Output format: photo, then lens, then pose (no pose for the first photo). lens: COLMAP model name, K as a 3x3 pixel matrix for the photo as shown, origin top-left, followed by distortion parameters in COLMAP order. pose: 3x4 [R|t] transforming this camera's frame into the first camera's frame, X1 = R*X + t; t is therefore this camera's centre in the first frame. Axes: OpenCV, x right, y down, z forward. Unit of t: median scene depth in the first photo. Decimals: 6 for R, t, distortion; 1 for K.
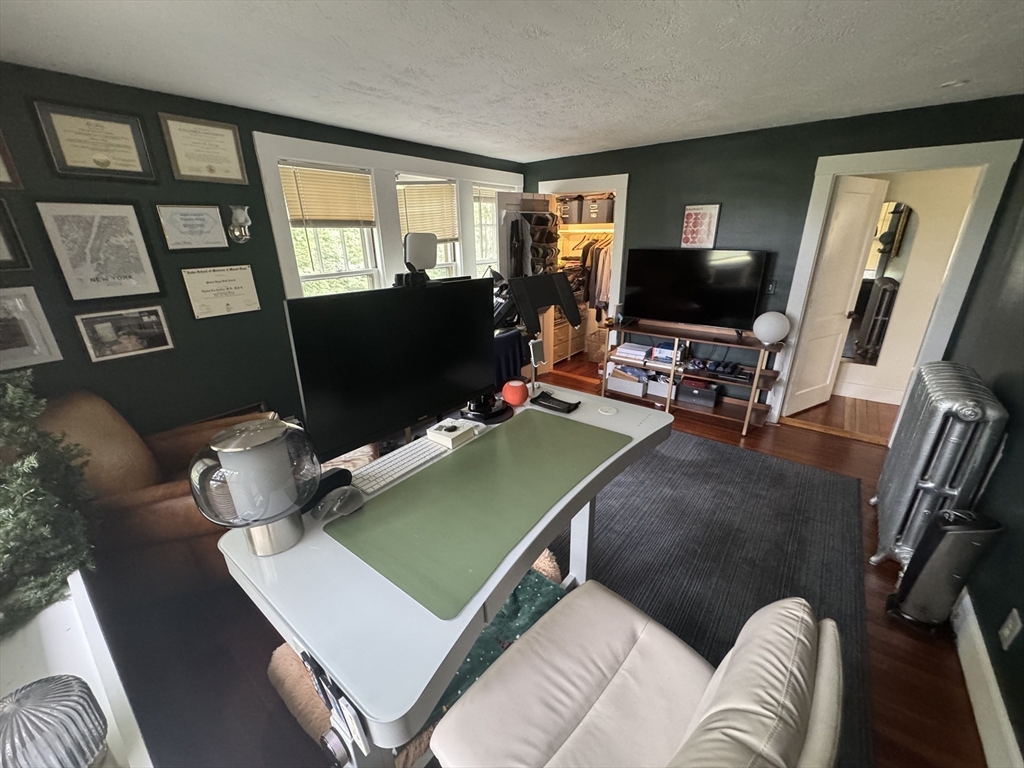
lens RADIAL K [[406.5, 0, 510.4], [0, 406.5, 382.0], [0, 0, 1]] dist [-0.000370, 0.000223]
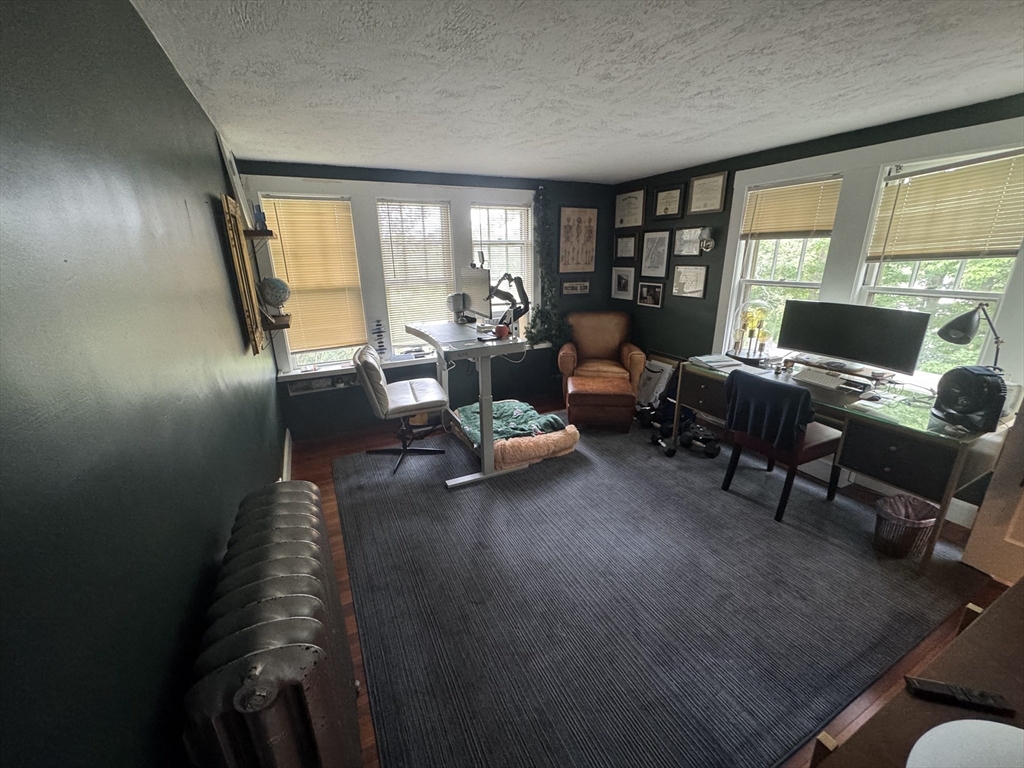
lens RADIAL K [[406.5, 0, 511.9], [0, 406.5, 382.8], [0, 0, 1]] dist [-0.000370, 0.000223]
pose [[-0.434620, 0.297306, -0.850126, 1.167276], [-0.290813, 0.847046, 0.444905, -0.435667], [0.852369, 0.440592, -0.281683, 1.141529]]
